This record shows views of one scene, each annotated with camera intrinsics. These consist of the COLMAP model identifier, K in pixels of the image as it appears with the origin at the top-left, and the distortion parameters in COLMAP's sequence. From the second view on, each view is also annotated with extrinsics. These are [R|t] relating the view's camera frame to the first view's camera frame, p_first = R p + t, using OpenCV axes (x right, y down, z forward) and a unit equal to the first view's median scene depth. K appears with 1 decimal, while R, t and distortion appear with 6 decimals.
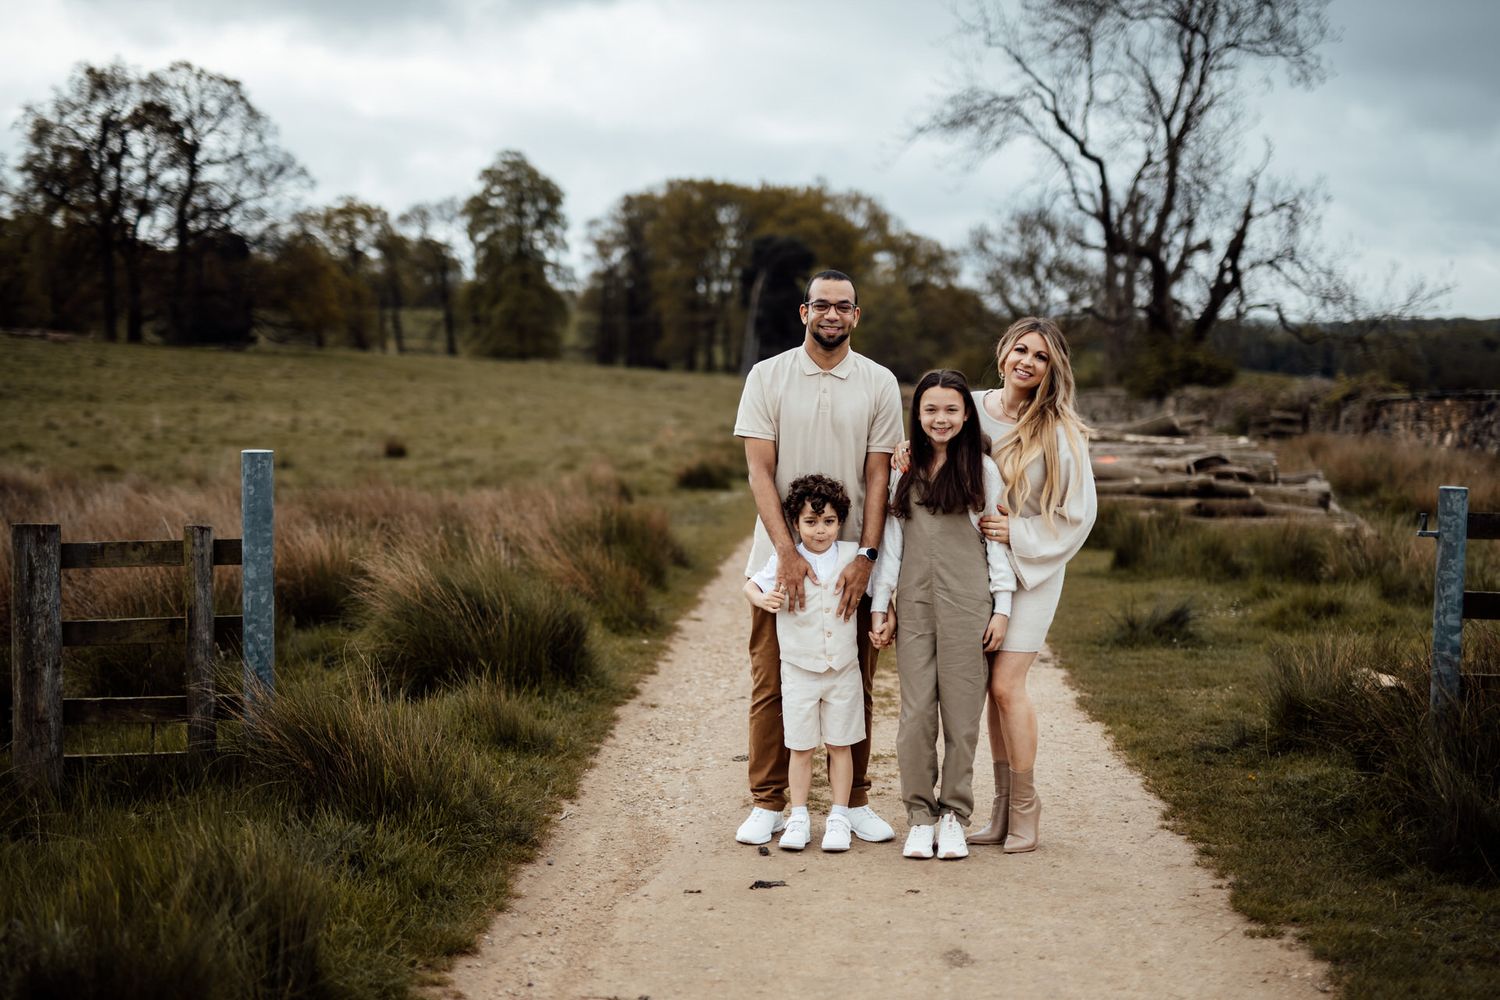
lens RADIAL K [[2145.4, 0, 775.1], [0, 2145.4, 503.6], [0, 0, 1]] dist [-0.013934, 0.117418]
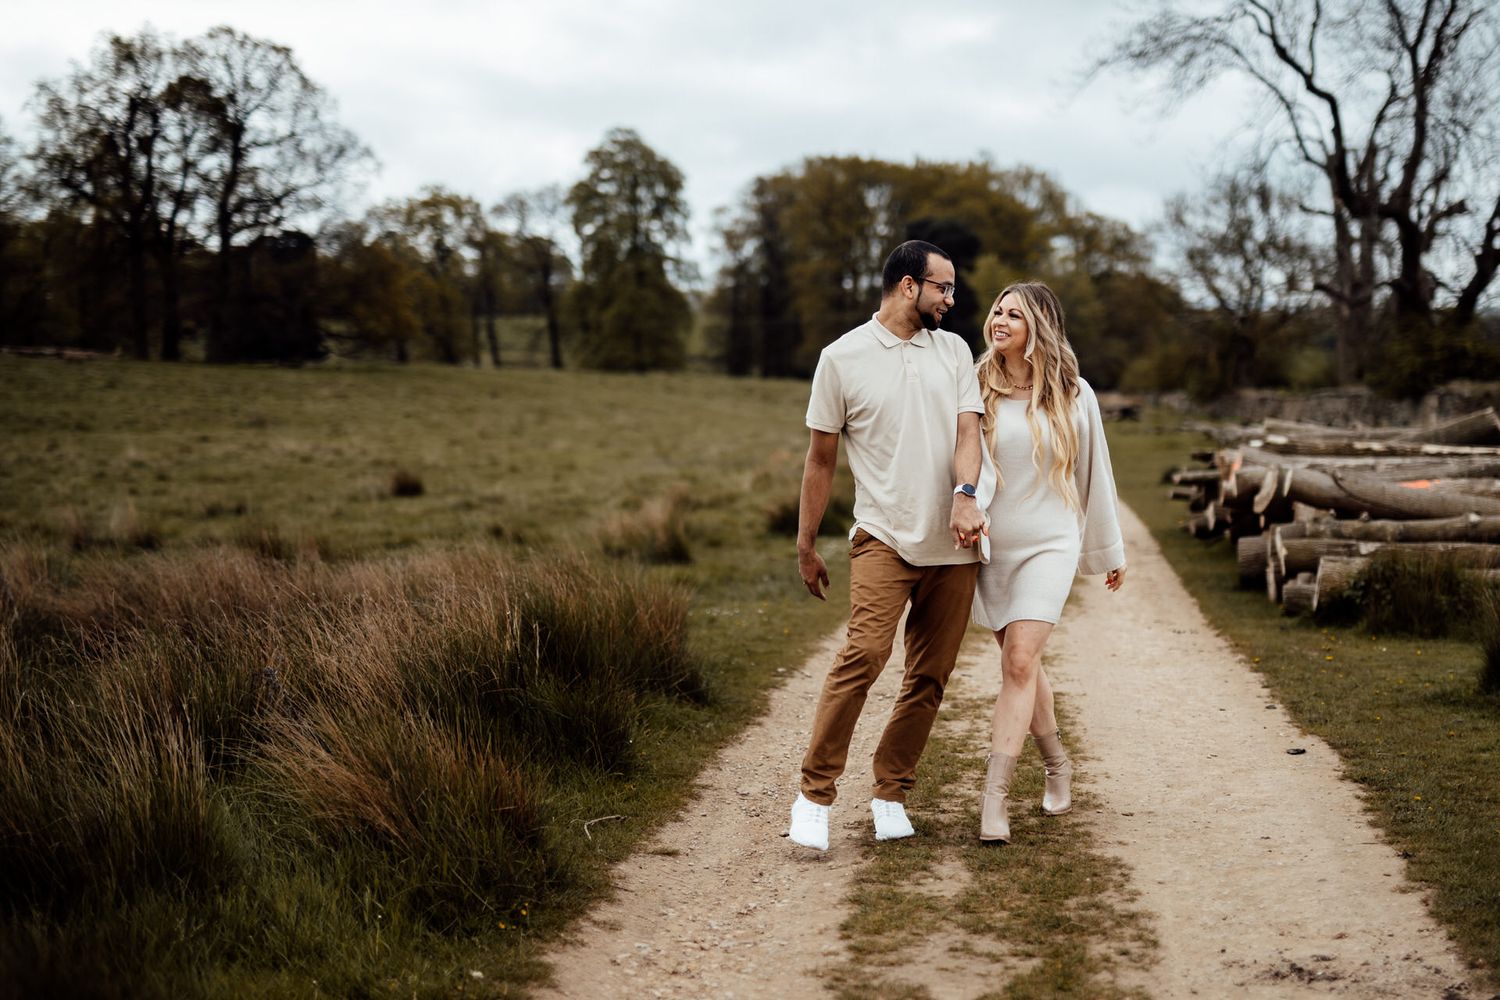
lens RADIAL K [[2316.1, 0, 916.6], [0, 2316.1, 401.2], [0, 0, 1]] dist [-0.001338, 0.041146]
pose [[0.999665, -0.021698, -0.014099, 0.008363], [0.020895, 0.998278, -0.054809, -0.004861], [0.015264, 0.054497, 0.998397, 0.146849]]
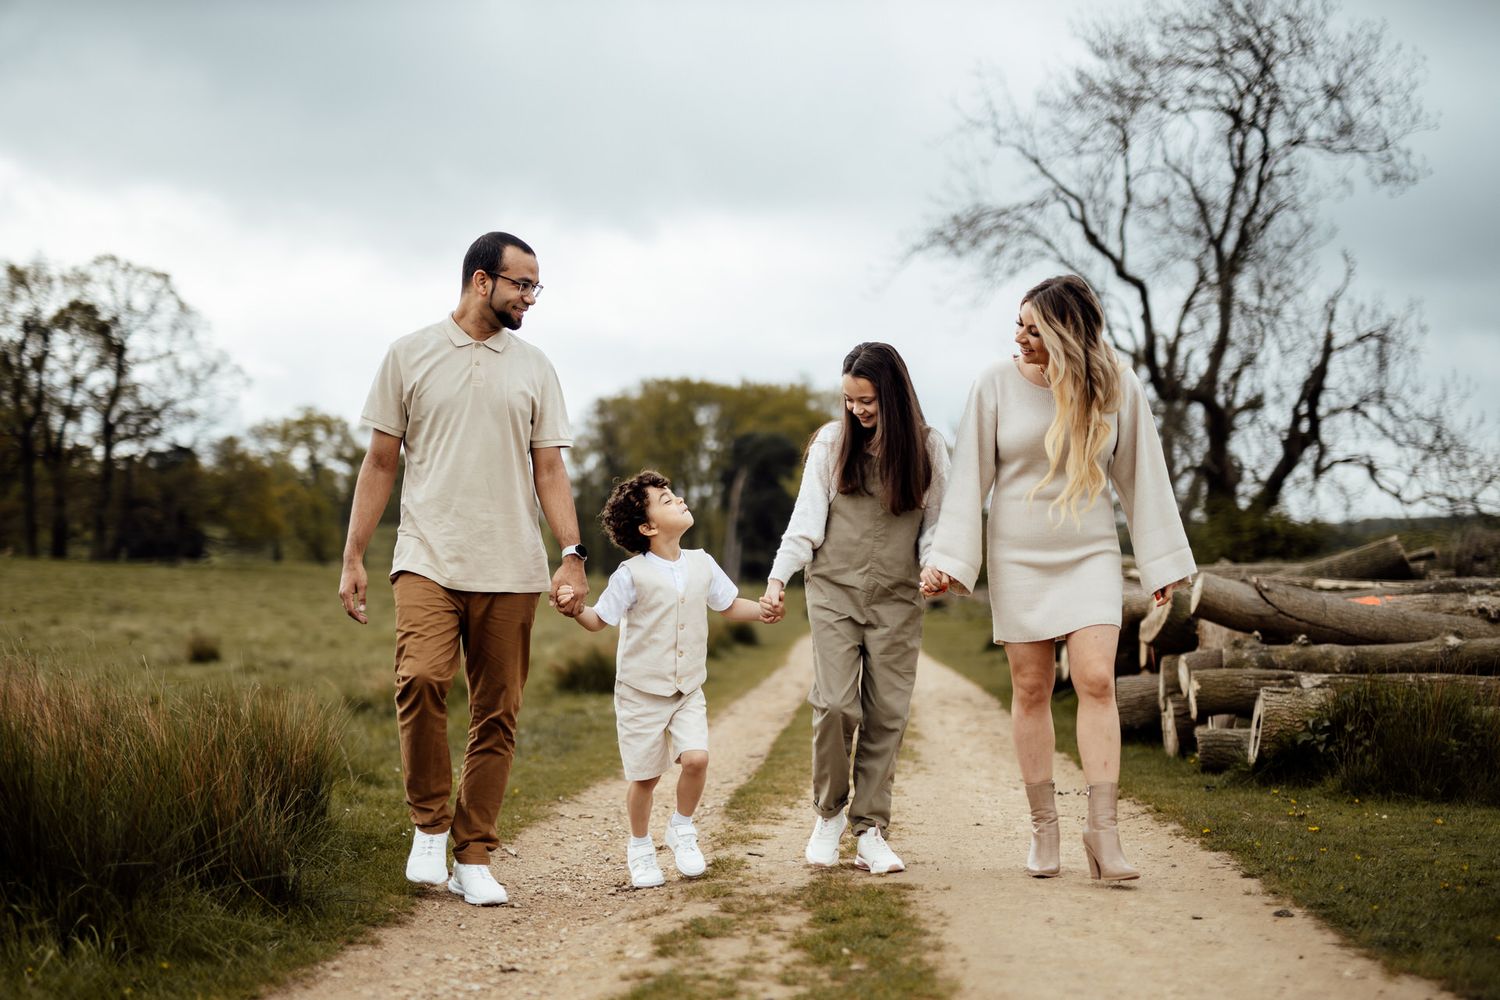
lens RADIAL K [[1959.0, 0, 711.2], [0, 1959.0, 549.7], [0, 0, 1]] dist [-0.002414, 0.028932]
pose [[0.999198, -0.023194, -0.032630, 0.011345], [0.020192, 0.995780, -0.089521, 0.001898], [0.034569, 0.088791, 0.995450, 0.257129]]
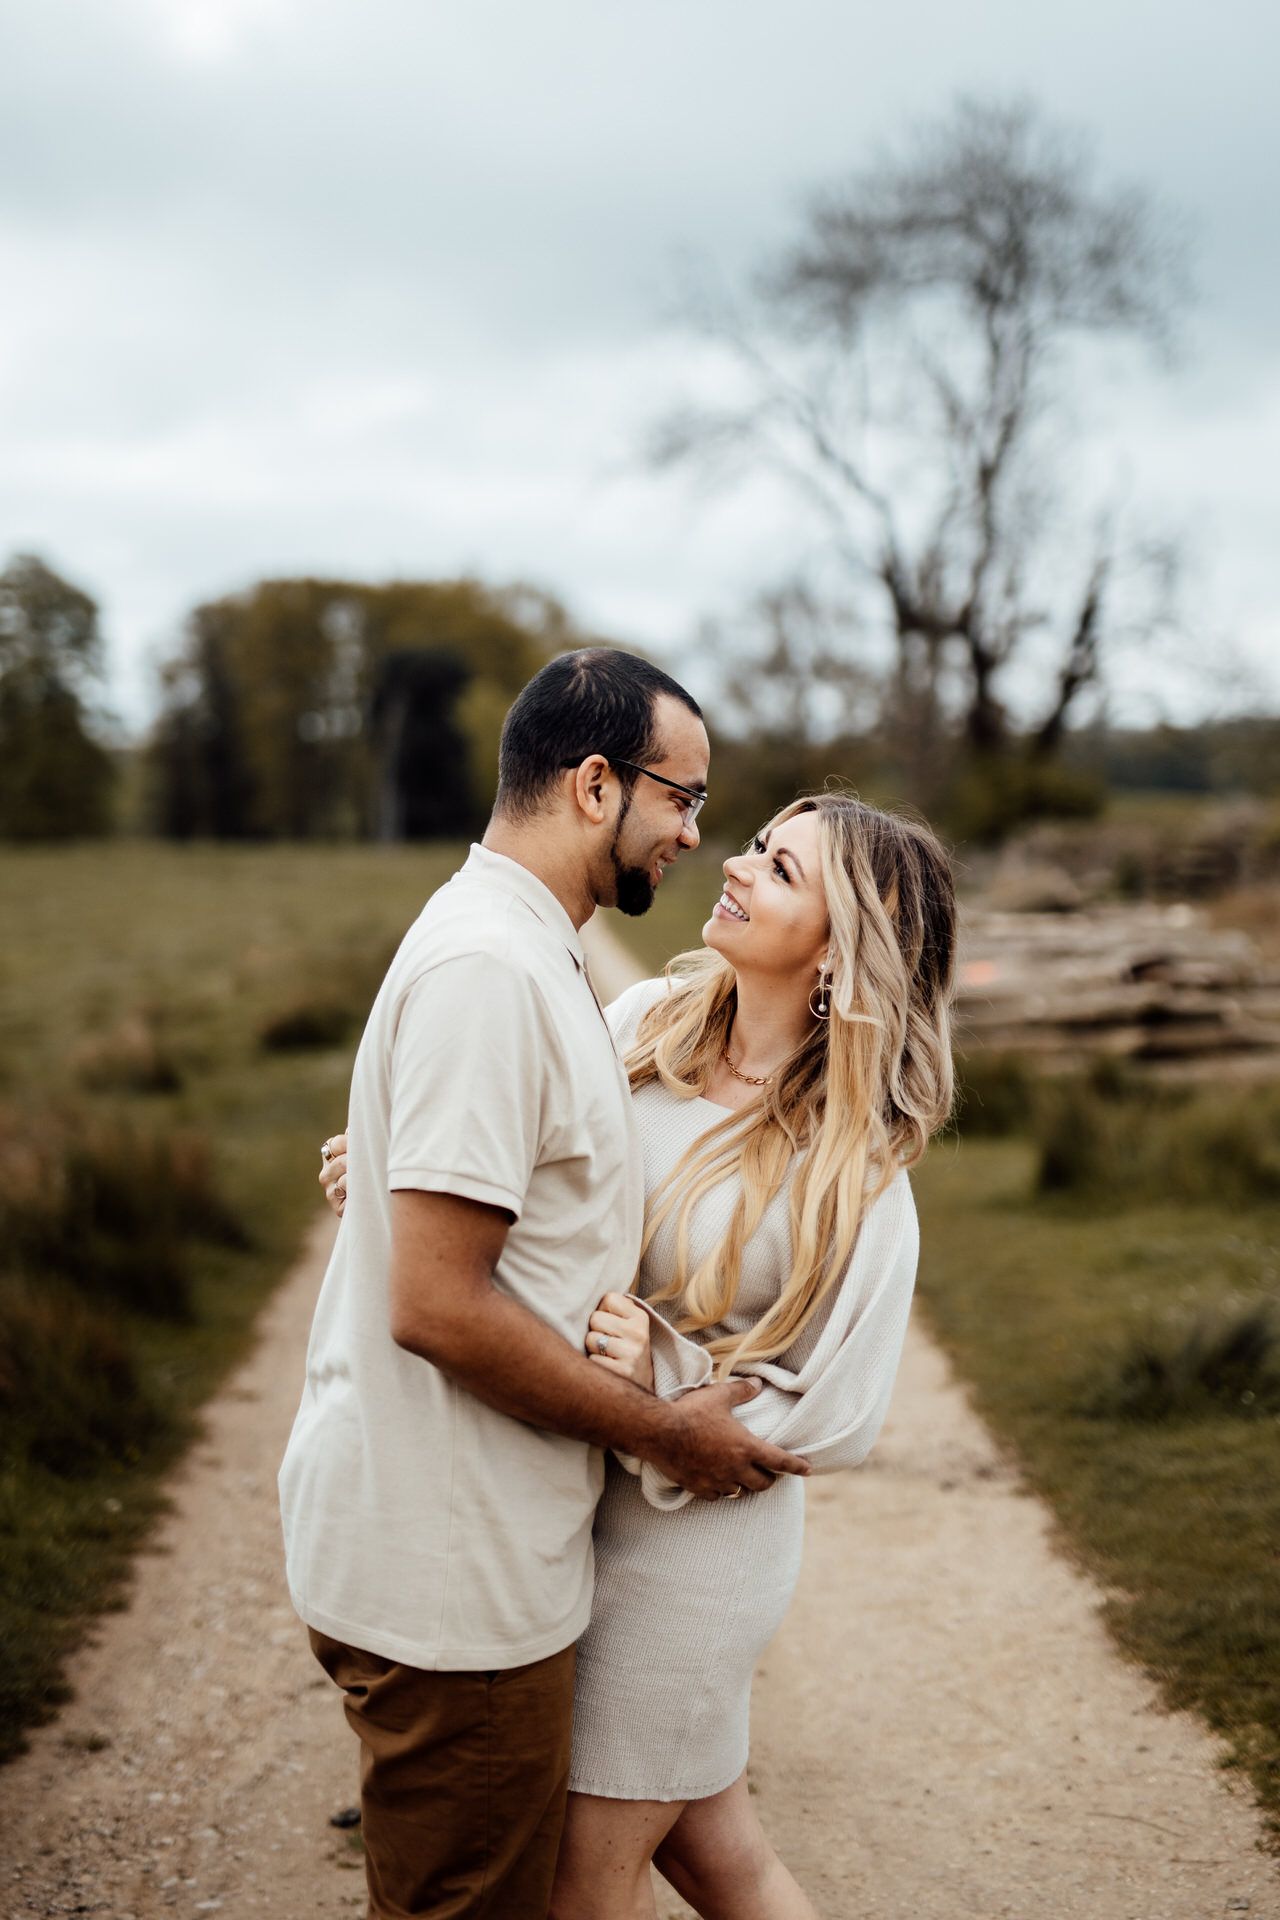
lens RADIAL K [[2896.8, 0, 639.5], [0, 2896.8, 814.7], [0, 0, 1]] dist [-0.000166, 0.043735]
pose [[0.995371, -0.064049, 0.071651, 0.004090], [0.068596, 0.995659, -0.062909, -0.009113], [-0.067311, 0.067533, 0.995444, 0.099316]]
